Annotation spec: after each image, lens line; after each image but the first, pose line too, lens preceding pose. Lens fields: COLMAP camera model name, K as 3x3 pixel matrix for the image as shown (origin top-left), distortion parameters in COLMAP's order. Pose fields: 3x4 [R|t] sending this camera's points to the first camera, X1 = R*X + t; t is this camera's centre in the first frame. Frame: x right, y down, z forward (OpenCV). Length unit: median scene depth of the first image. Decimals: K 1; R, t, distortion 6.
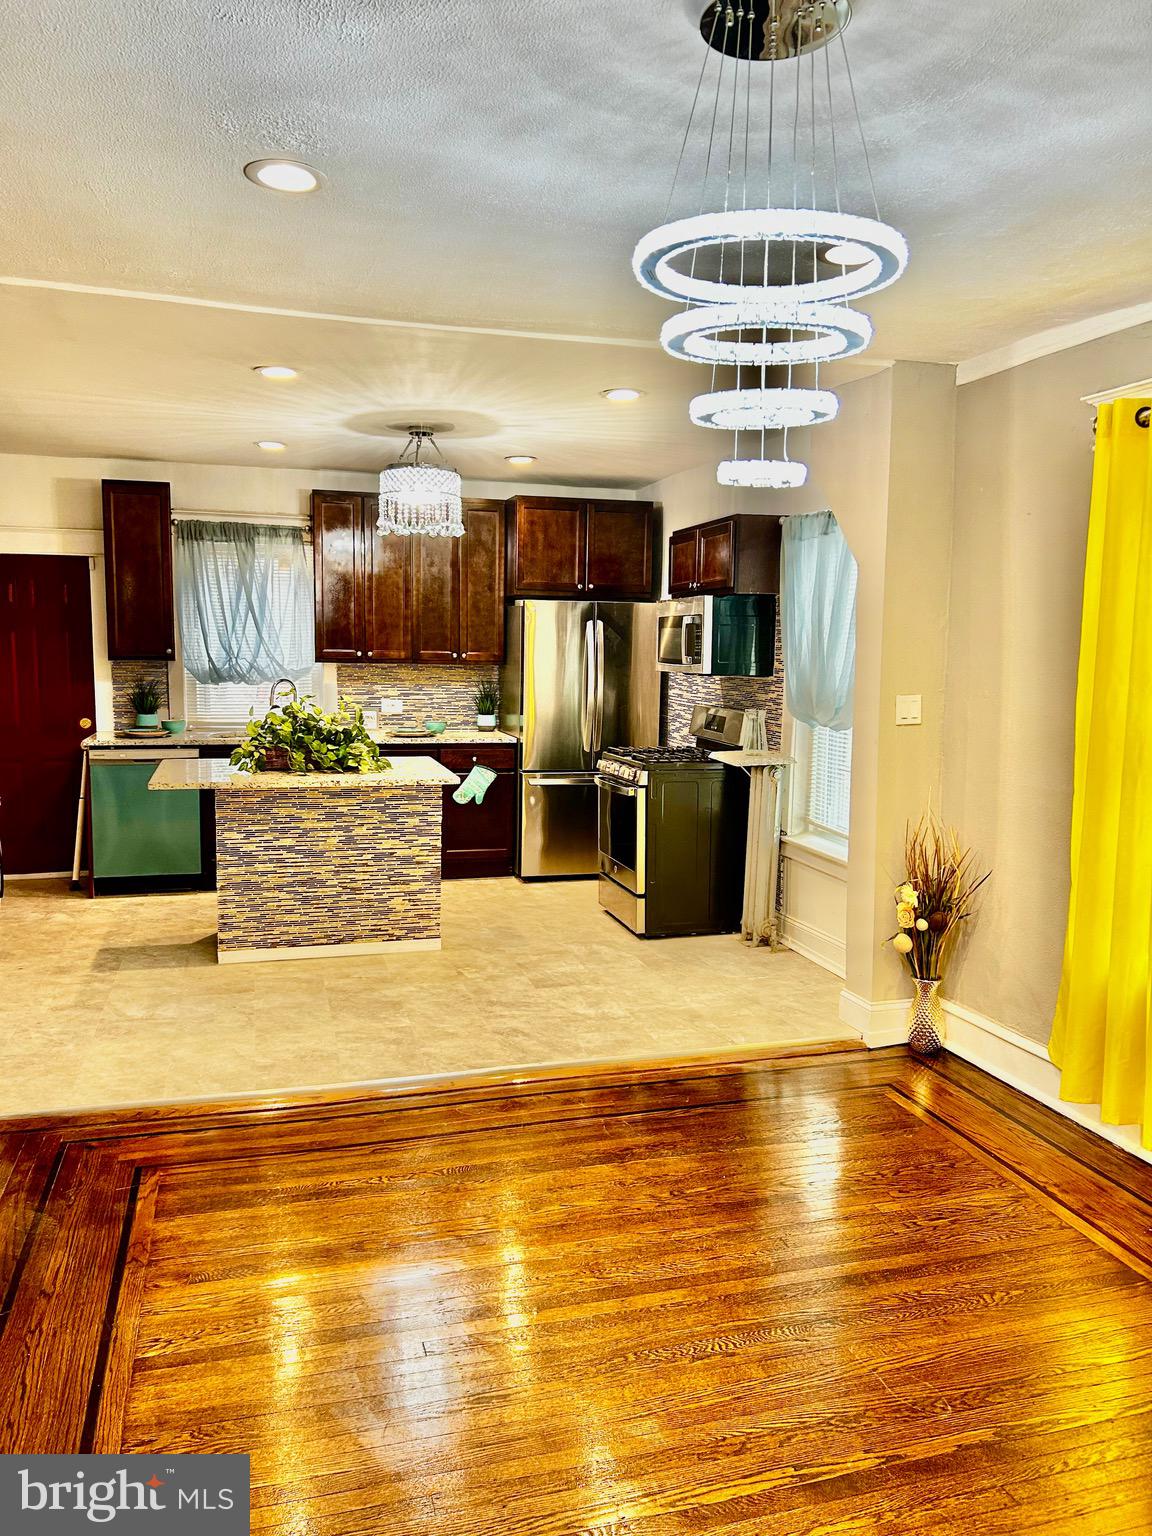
lens RADIAL K [[1161.8, 0, 574.6], [0, 1161.8, 767.0], [0, 0, 1]] dist [0.042867, -0.047583]
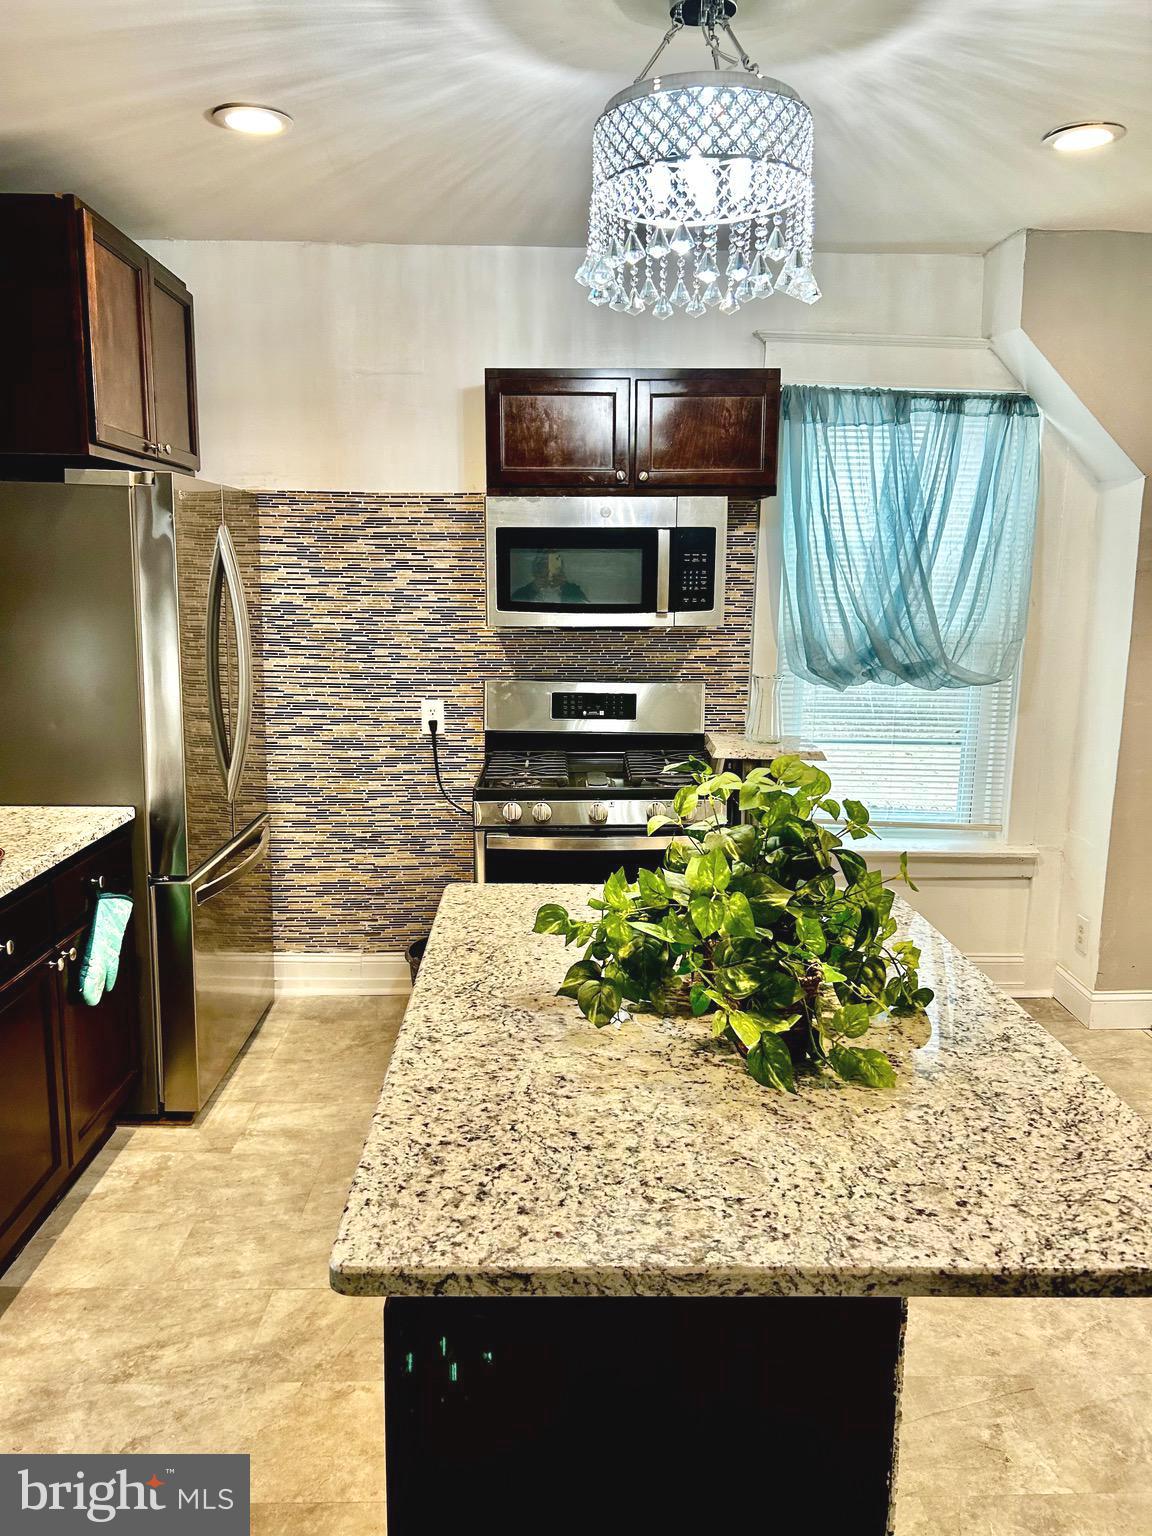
lens RADIAL K [[1161.8, 0, 574.4], [0, 1161.8, 774.5], [0, 0, 1]] dist [0.042867, -0.047583]
pose [[0.252433, -0.182337, 0.950279, -0.624671], [0.099989, 0.981743, 0.161812, -0.135846], [-0.962434, 0.054171, 0.266056, 1.121322]]
